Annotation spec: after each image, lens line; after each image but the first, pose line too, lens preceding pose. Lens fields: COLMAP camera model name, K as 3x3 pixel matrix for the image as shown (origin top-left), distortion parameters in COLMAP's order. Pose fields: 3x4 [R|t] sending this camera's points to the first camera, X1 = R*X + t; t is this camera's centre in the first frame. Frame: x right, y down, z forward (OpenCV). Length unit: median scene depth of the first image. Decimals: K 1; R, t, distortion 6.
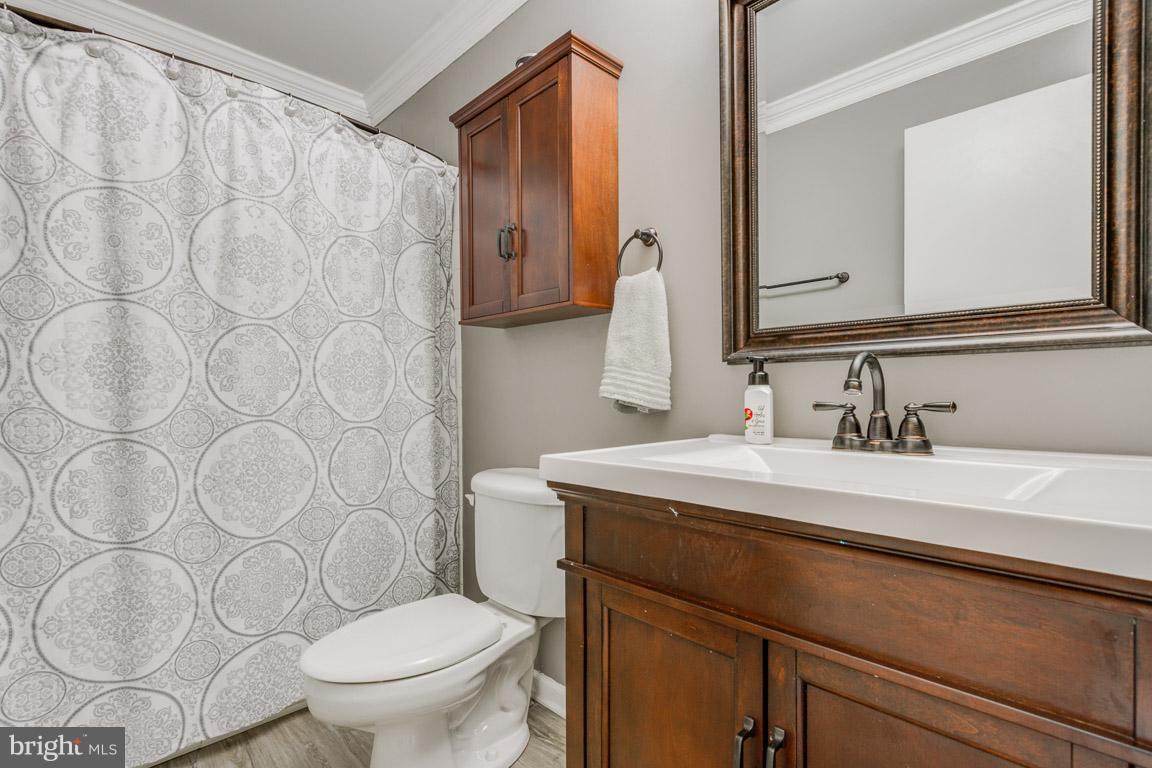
lens RADIAL K [[524.7, 0, 576.2], [0, 524.7, 400.3], [0, 0, 1]] dist [0.001308, -0.000553]
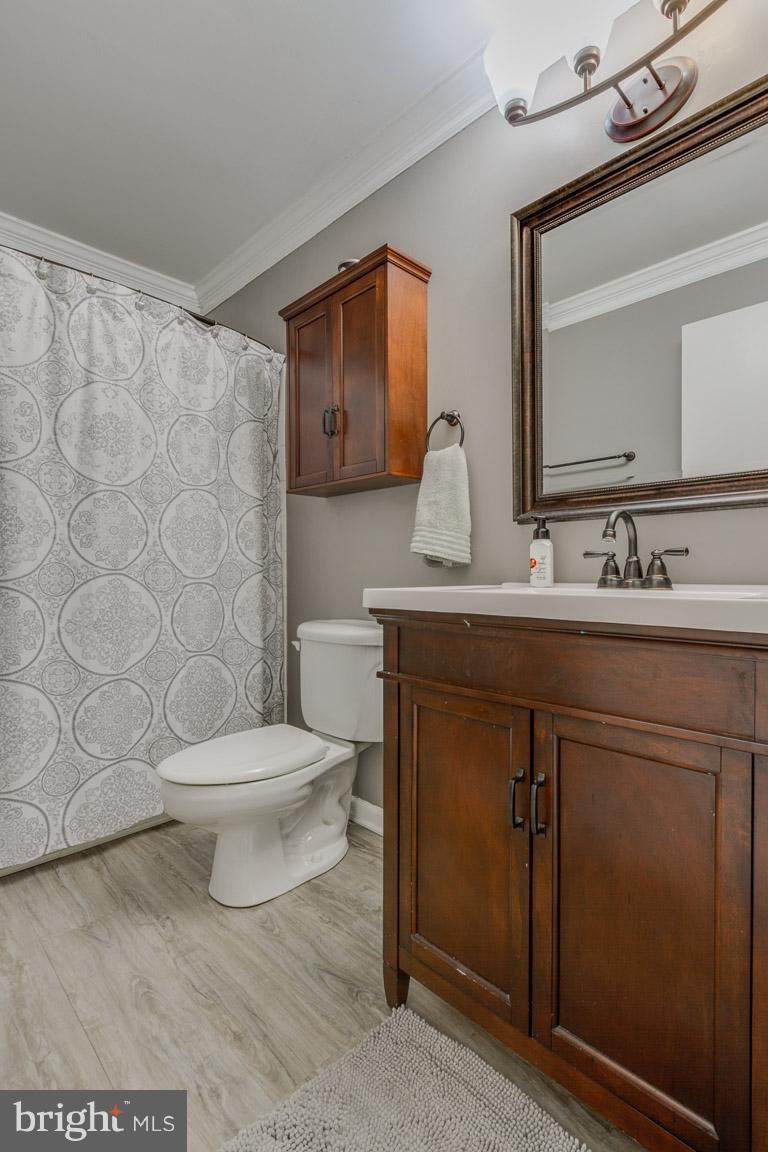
lens RADIAL K [[524.7, 0, 395.0], [0, 524.7, 564.6], [0, 0, 1]] dist [0.001308, -0.000553]
pose [[0.999850, 0.005115, 0.016524, -0.008599], [-0.004614, 0.999533, -0.030207, 0.051349], [-0.016671, 0.030126, 0.999407, -0.157705]]
